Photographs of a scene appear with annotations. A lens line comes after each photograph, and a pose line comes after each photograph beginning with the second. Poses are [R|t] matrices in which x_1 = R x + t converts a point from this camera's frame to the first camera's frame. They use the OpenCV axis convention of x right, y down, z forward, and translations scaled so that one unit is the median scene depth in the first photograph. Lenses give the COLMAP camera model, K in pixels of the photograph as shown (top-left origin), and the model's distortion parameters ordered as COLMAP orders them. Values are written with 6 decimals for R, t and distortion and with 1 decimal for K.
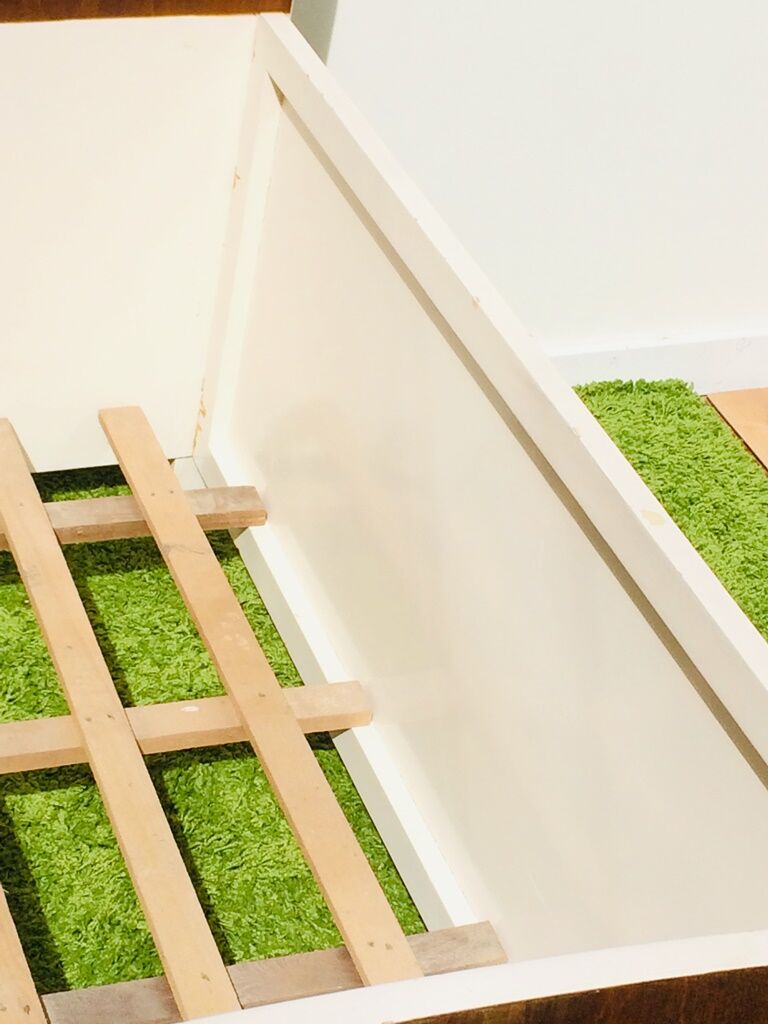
lens RADIAL K [[2485.6, 0, 384.7], [0, 2485.6, 508.3], [0, 0, 1]] dist [-0.101936, 0.000000]
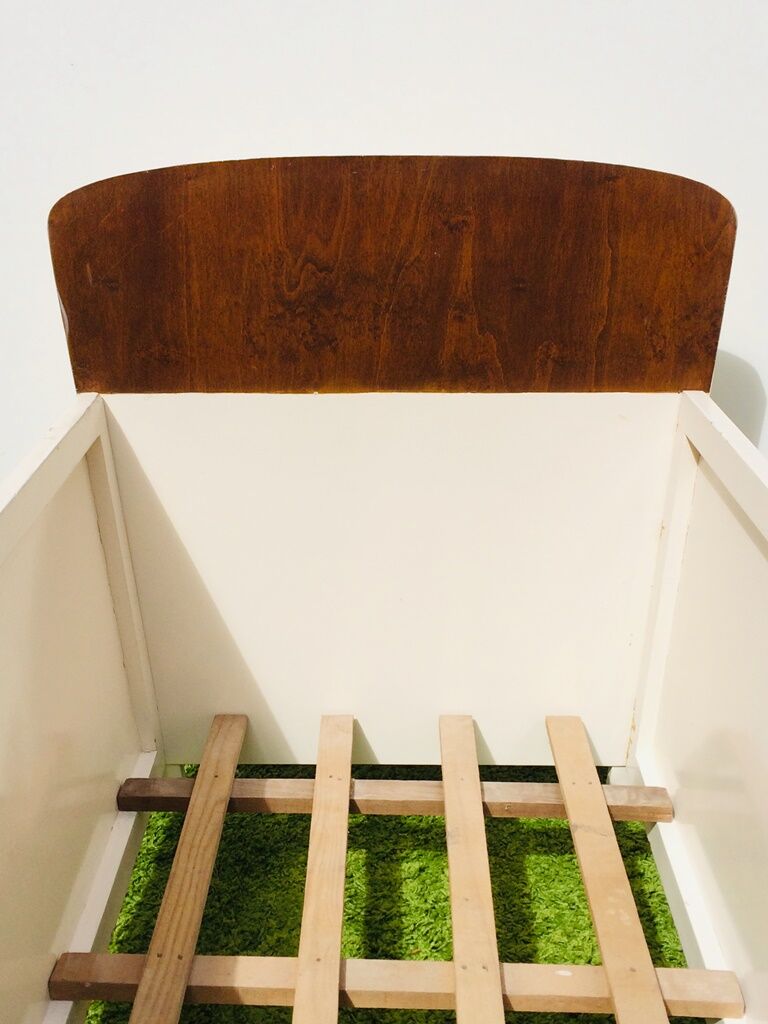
lens RADIAL K [[1240.0, 0, 380.8], [0, 1240.0, 515.9], [0, 0, 1]] dist [0.020458, 0.000000]
pose [[0.922398, 0.008988, -0.386136, 0.048762], [-0.121282, 0.955904, -0.267465, 0.041777], [0.366705, 0.293540, 0.882815, 0.405975]]
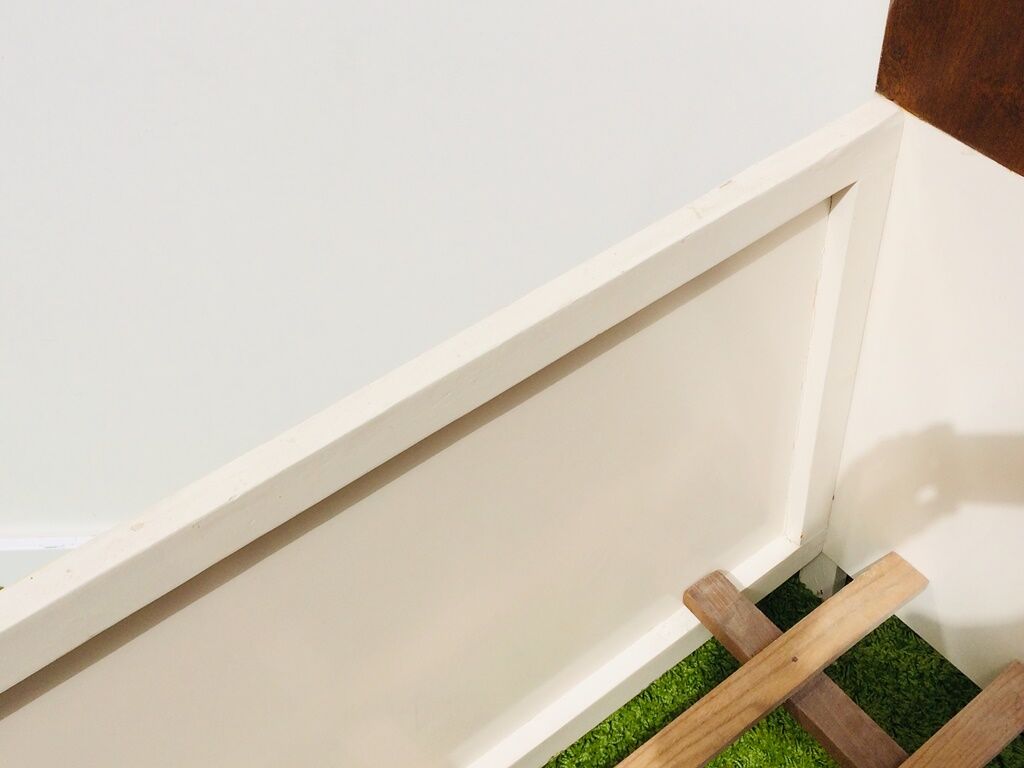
lens RADIAL K [[1240.0, 0, 511.2], [0, 1240.0, 387.7], [0, 0, 1]] dist [0.020458, 0.000000]
pose [[0.290988, 0.628056, -0.721714, -0.028850], [-0.529345, 0.734063, 0.425376, -0.200275], [0.796944, 0.258257, 0.546062, 0.602754]]
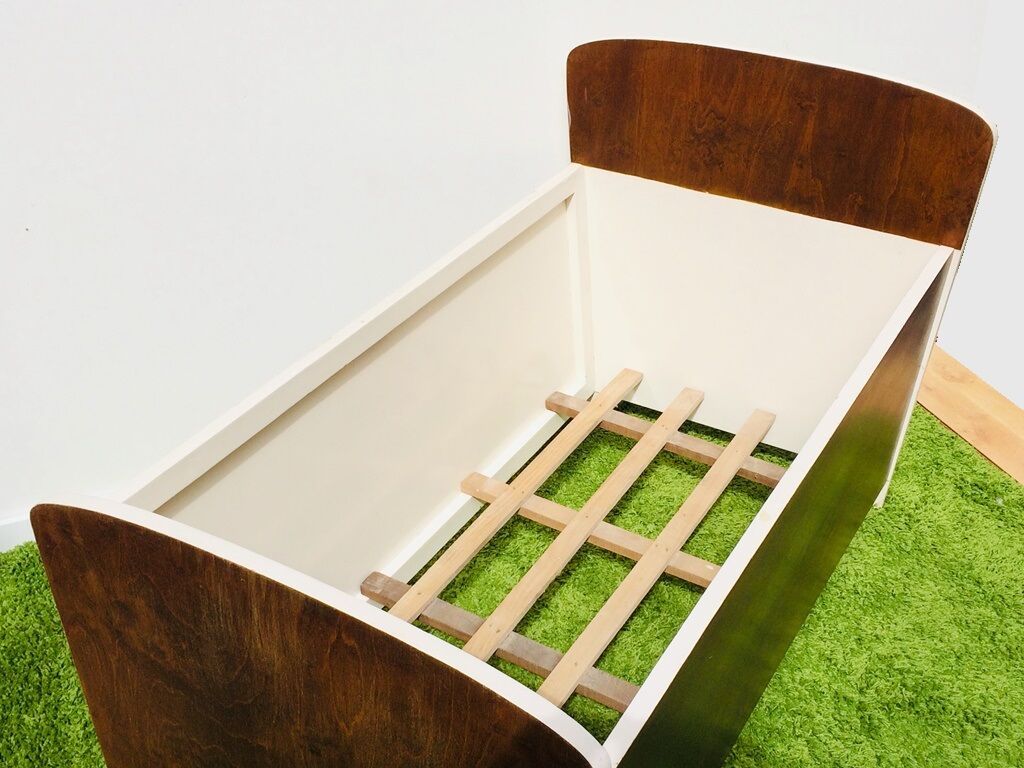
lens RADIAL K [[1240.0, 0, 502.9], [0, 1240.0, 388.7], [0, 0, 1]] dist [0.020458, 0.000000]
pose [[0.623069, 0.318950, -0.714182, 0.413506], [-0.391577, 0.917616, 0.068181, -0.042111], [0.677091, 0.237175, 0.696632, 0.182904]]
